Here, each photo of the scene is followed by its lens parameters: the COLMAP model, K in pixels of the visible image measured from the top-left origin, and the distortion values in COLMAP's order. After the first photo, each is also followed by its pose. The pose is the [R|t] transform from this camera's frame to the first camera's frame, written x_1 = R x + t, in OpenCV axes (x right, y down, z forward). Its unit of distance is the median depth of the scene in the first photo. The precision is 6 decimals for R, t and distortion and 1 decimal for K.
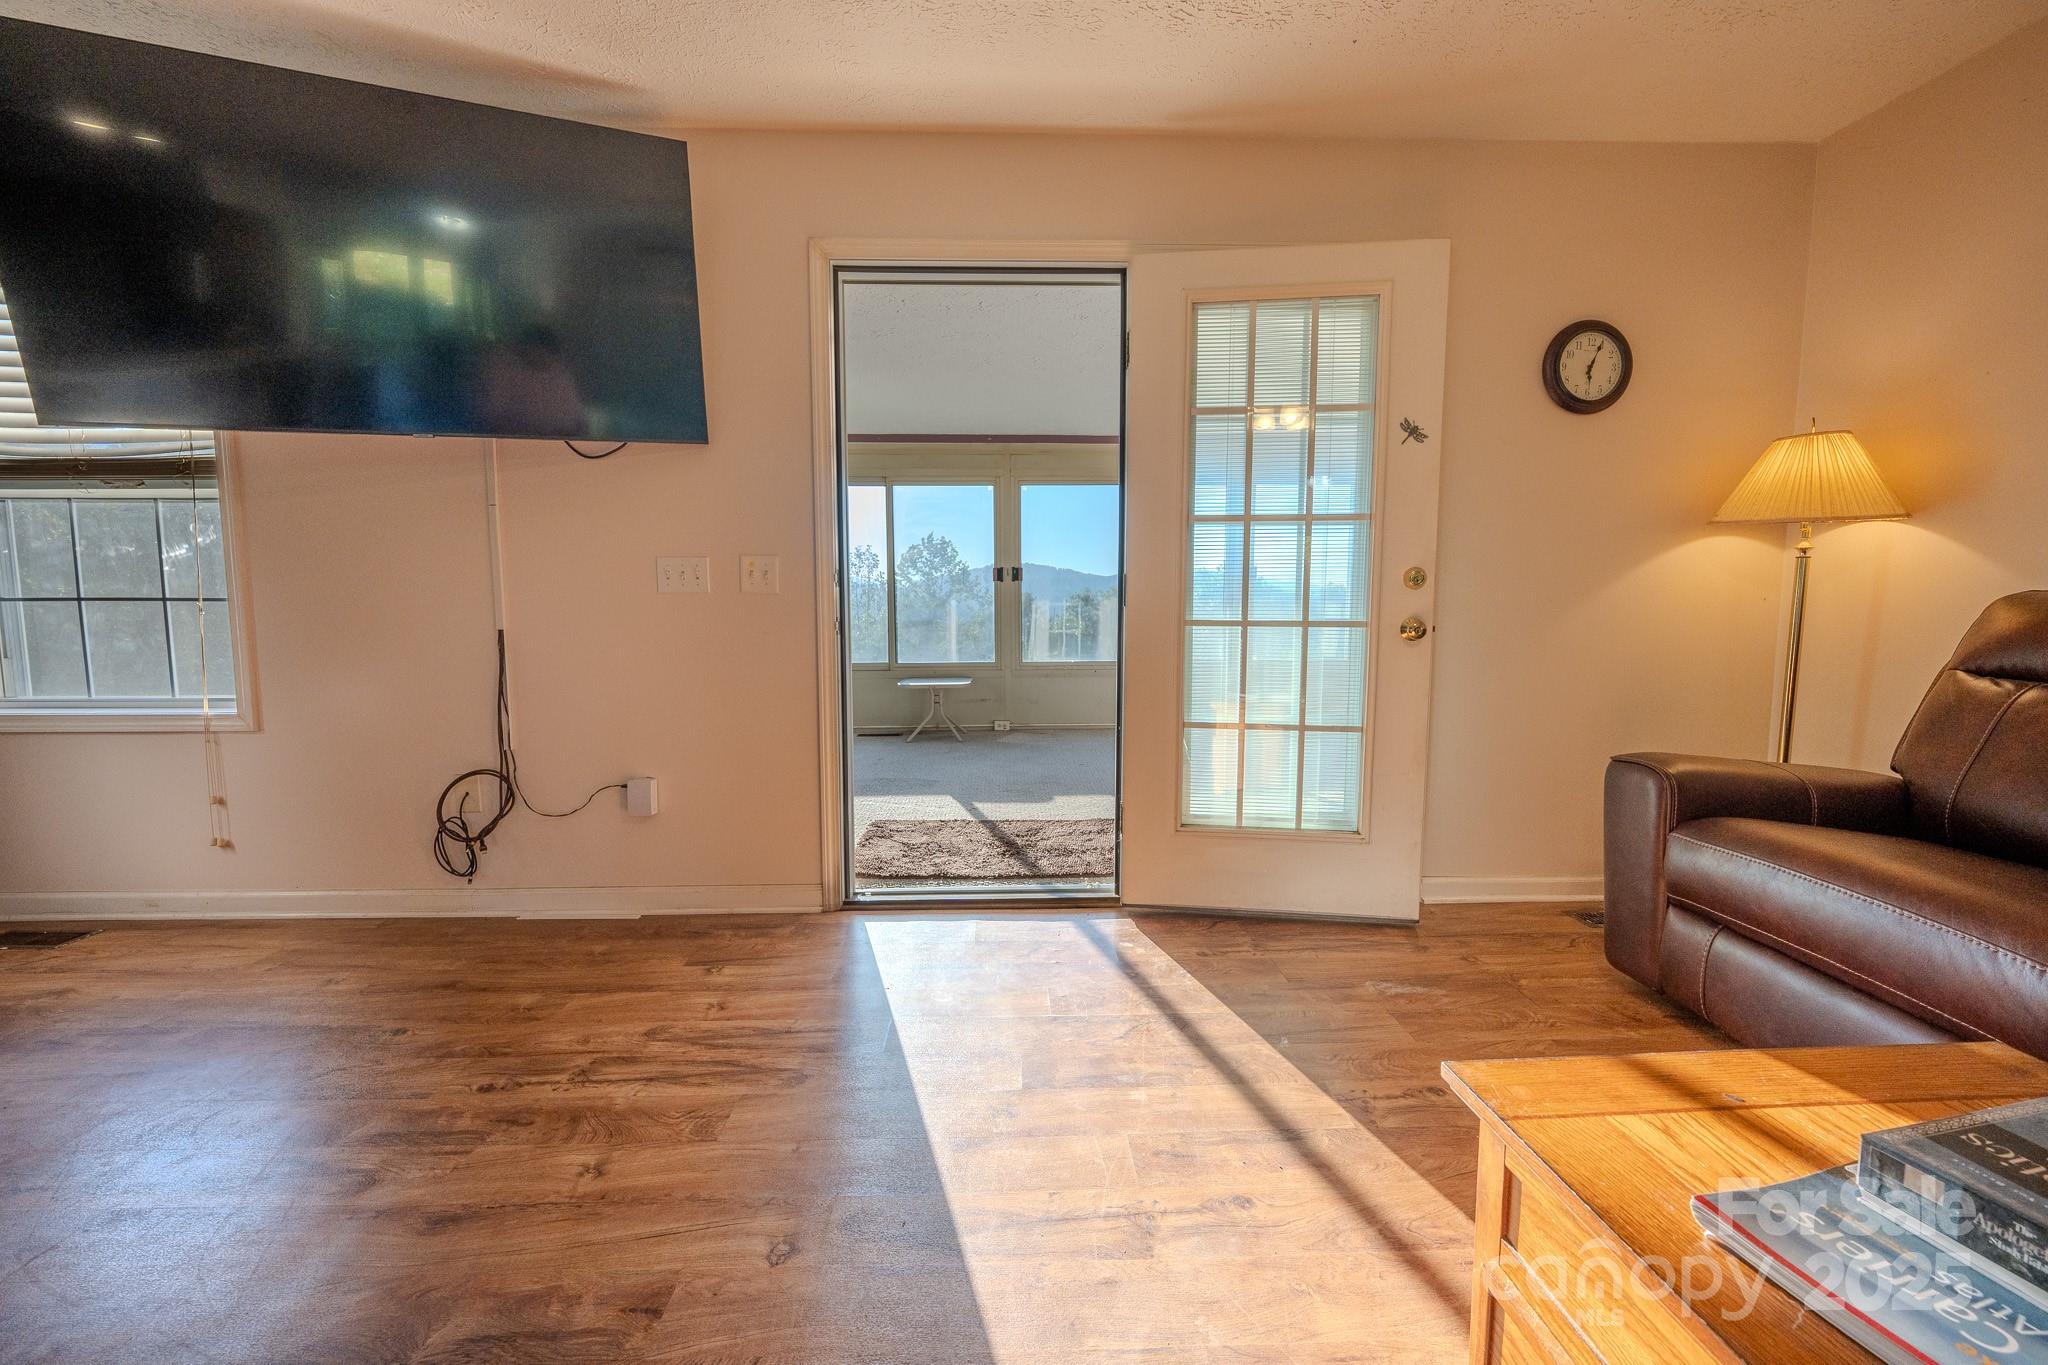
lens RADIAL K [[829.0, 0, 1023.5], [0, 829.0, 677.6], [0, 0, 1]] dist [0.002287, -0.001285]
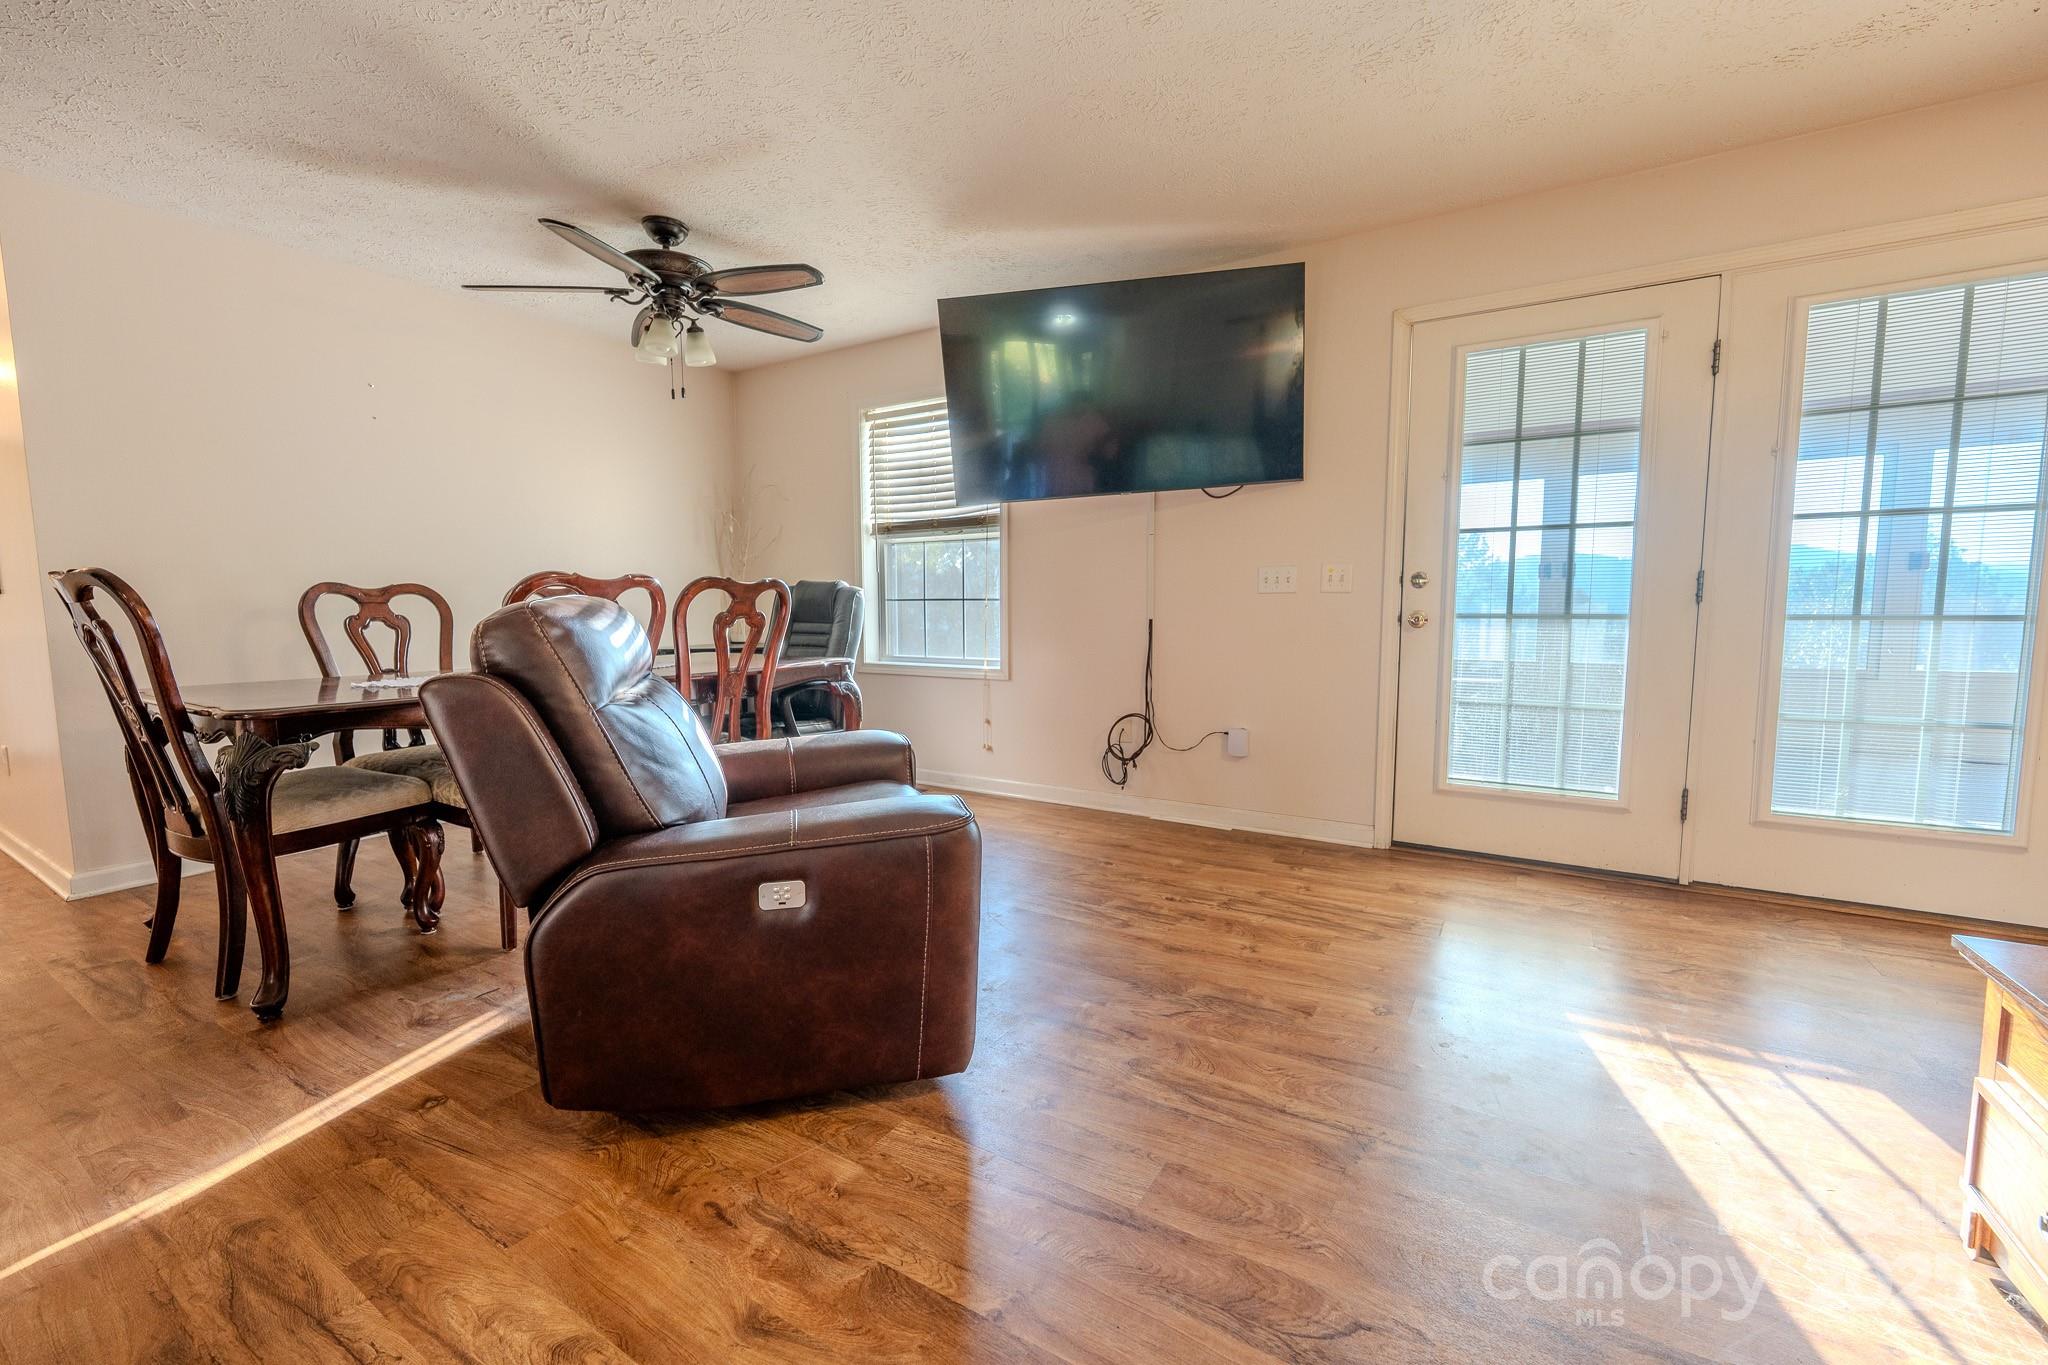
lens RADIAL K [[829.0, 0, 1021.5], [0, 829.0, 680.0], [0, 0, 1]] dist [0.002287, -0.001285]
pose [[0.836547, 0.049201, -0.545682, -0.019120], [-0.047481, 0.998723, 0.017259, 0.037811], [0.545834, 0.011472, 0.837815, -0.376078]]
